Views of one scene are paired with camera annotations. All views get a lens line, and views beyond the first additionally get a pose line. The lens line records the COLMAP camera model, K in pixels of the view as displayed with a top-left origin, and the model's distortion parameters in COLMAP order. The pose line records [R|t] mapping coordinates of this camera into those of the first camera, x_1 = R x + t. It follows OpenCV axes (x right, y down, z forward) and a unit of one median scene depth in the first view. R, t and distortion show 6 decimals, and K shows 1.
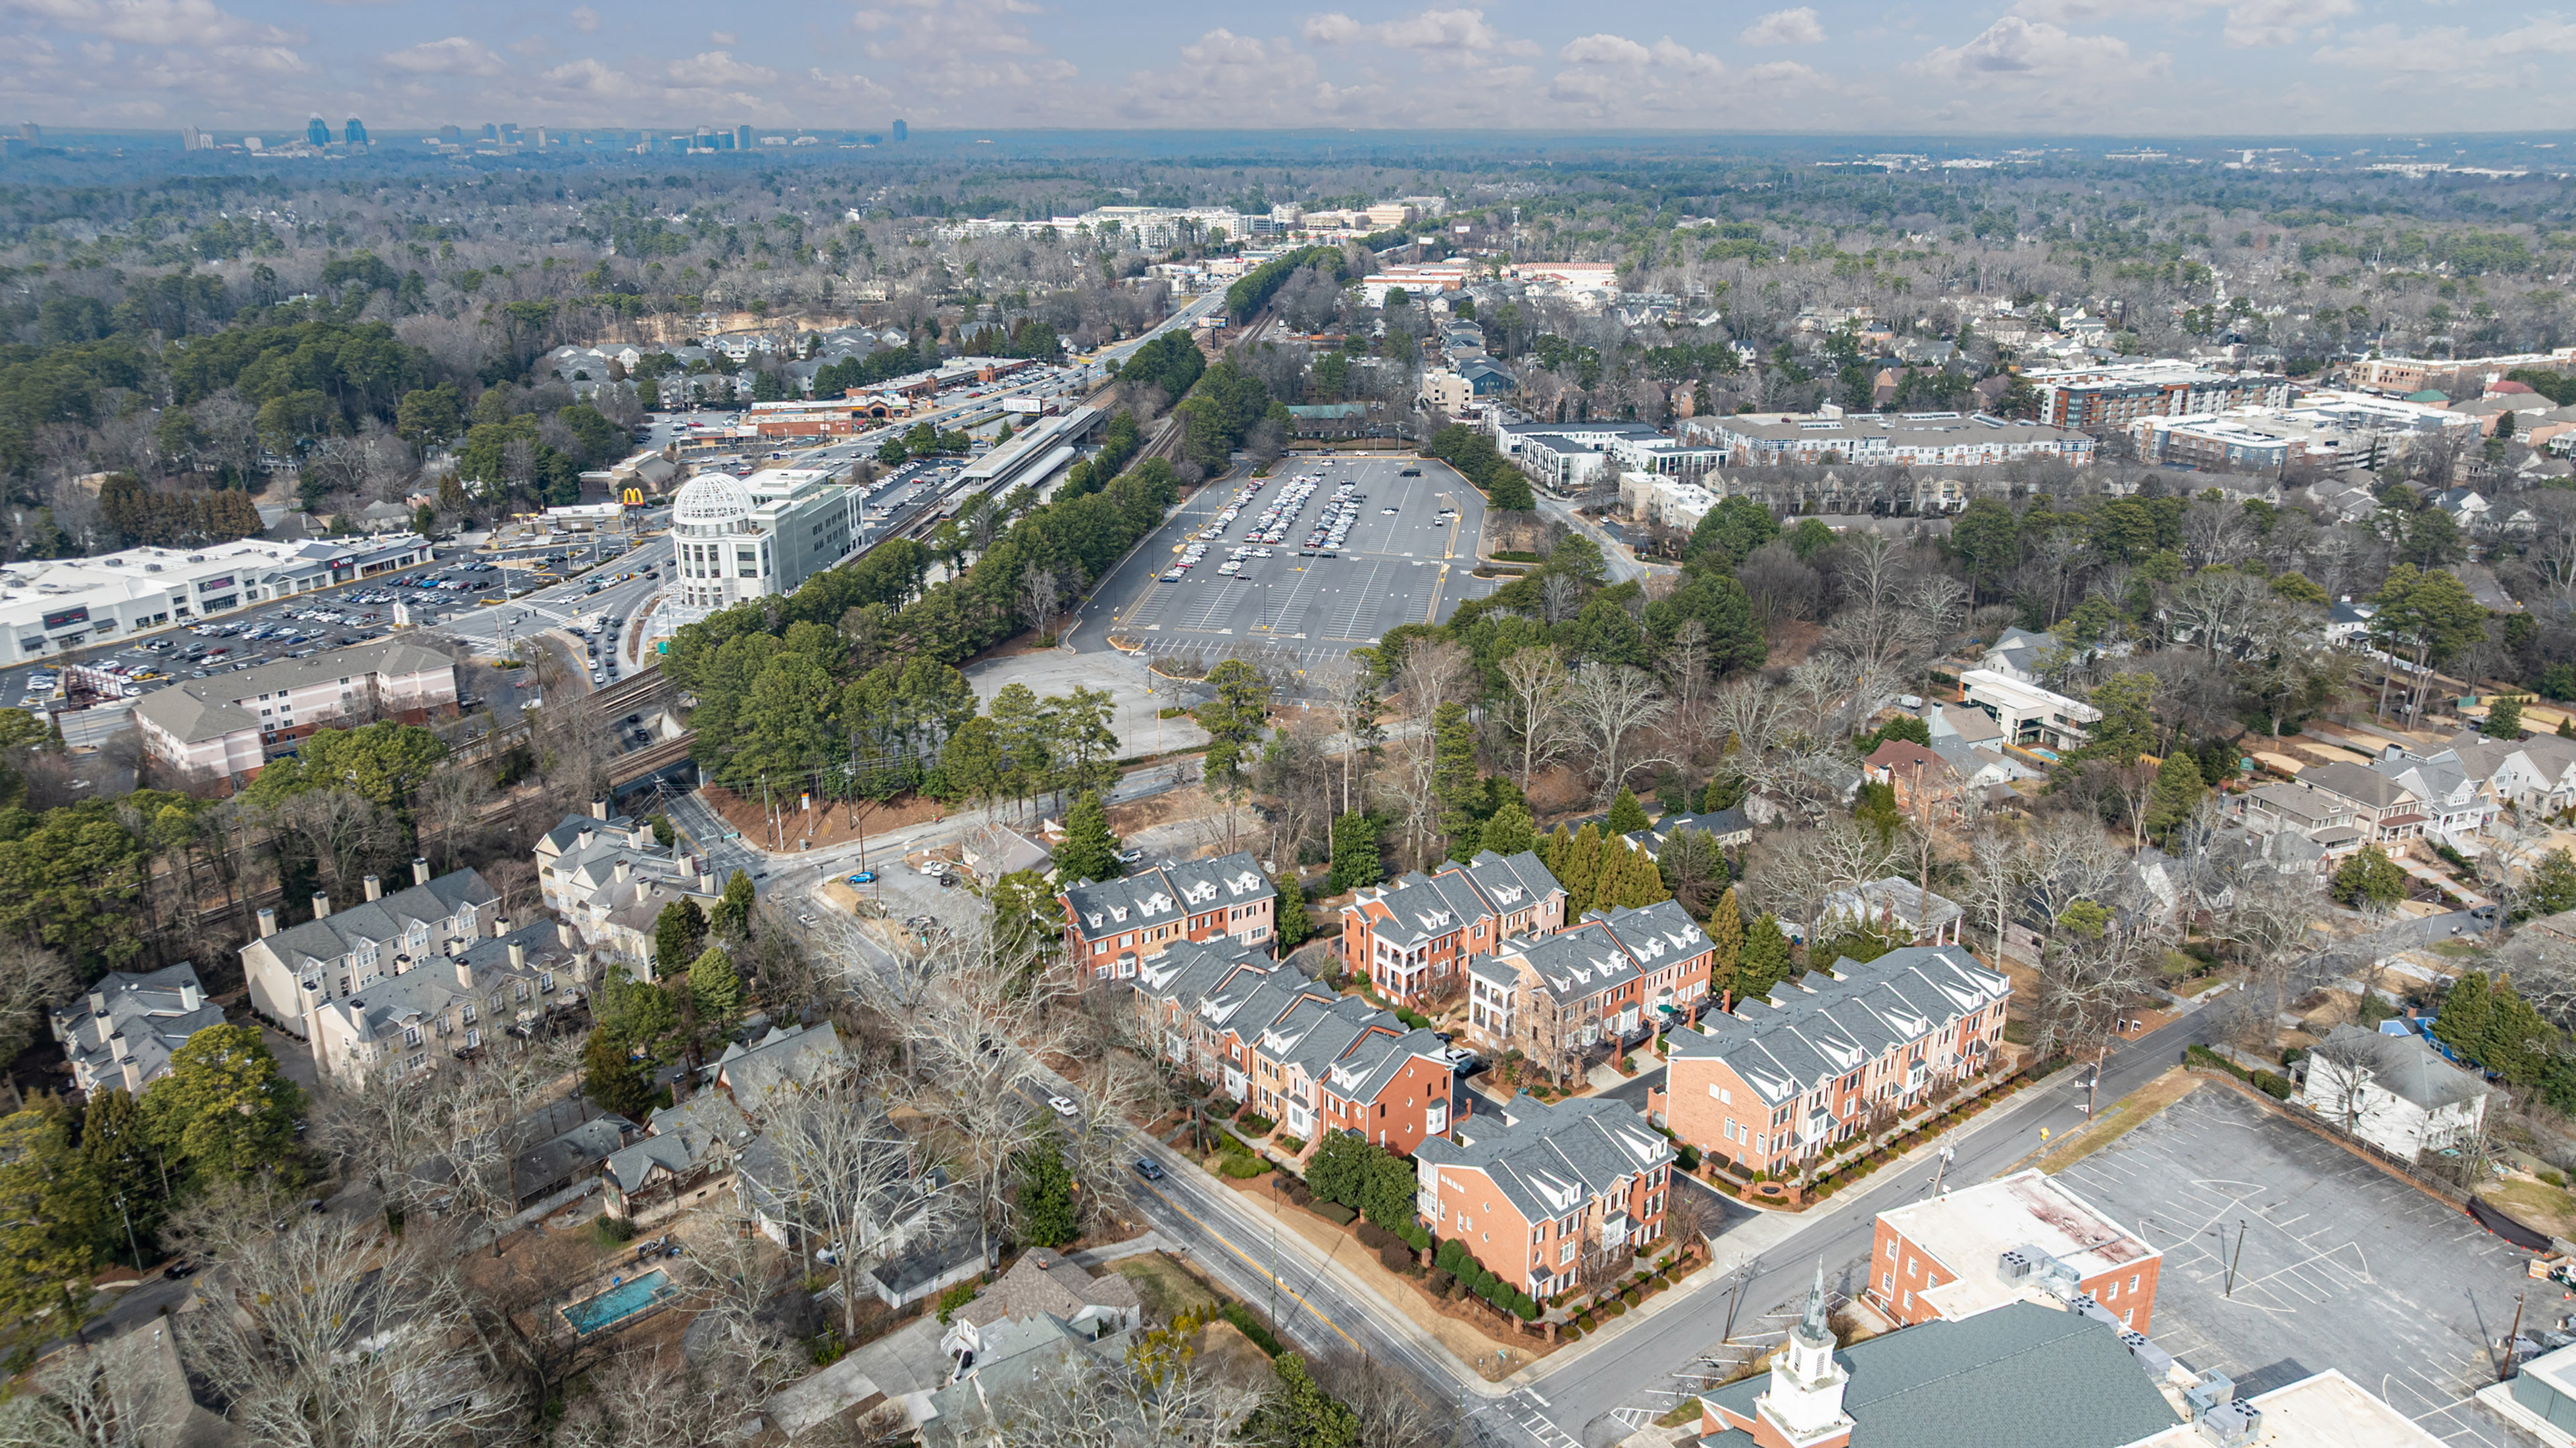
lens RADIAL K [[1855.6, 0, 1288.0], [0, 1855.6, 724.0], [0, 0, 1]] dist [-0.078099, 0.099202]
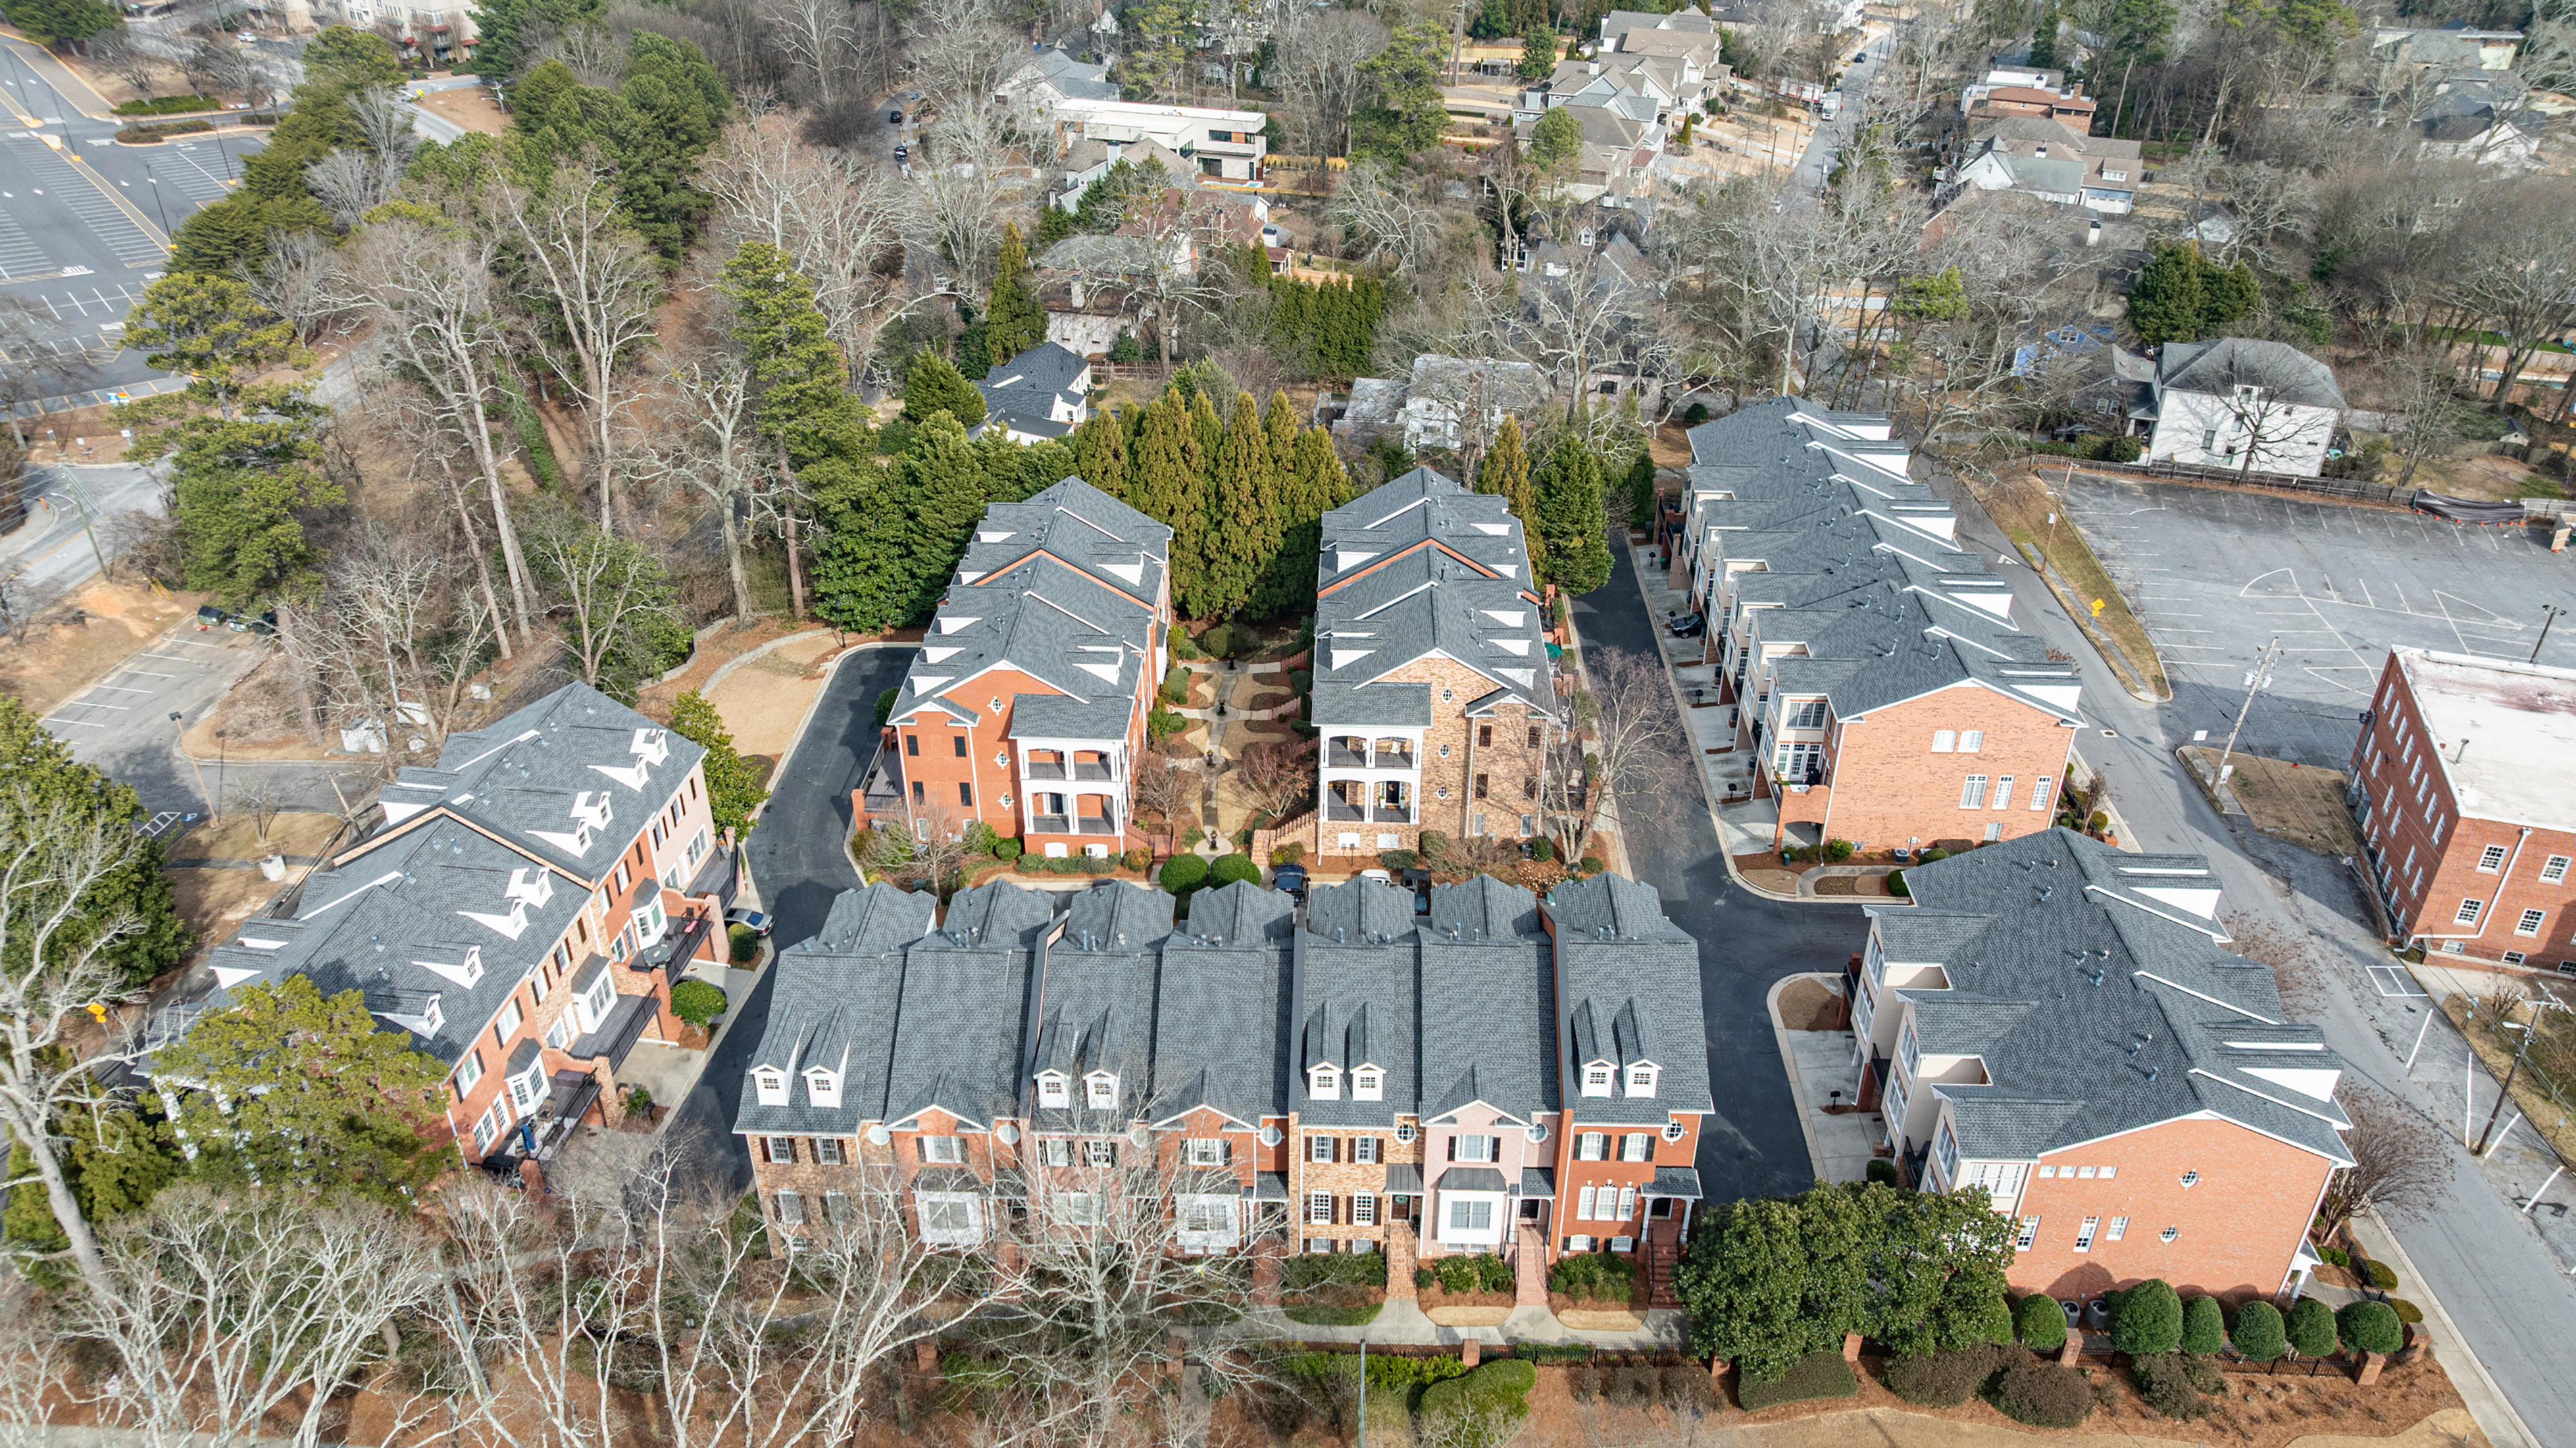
lens RADIAL K [[1786.8, 0, 1288.0], [0, 1786.8, 724.0], [0, 0, 1]] dist [0.002980, -0.002452]
pose [[0.638747, -0.390899, 0.662722, -0.144385], [0.226849, 0.918720, 0.323253, -0.011958], [-0.735216, -0.056139, 0.675505, 0.473593]]
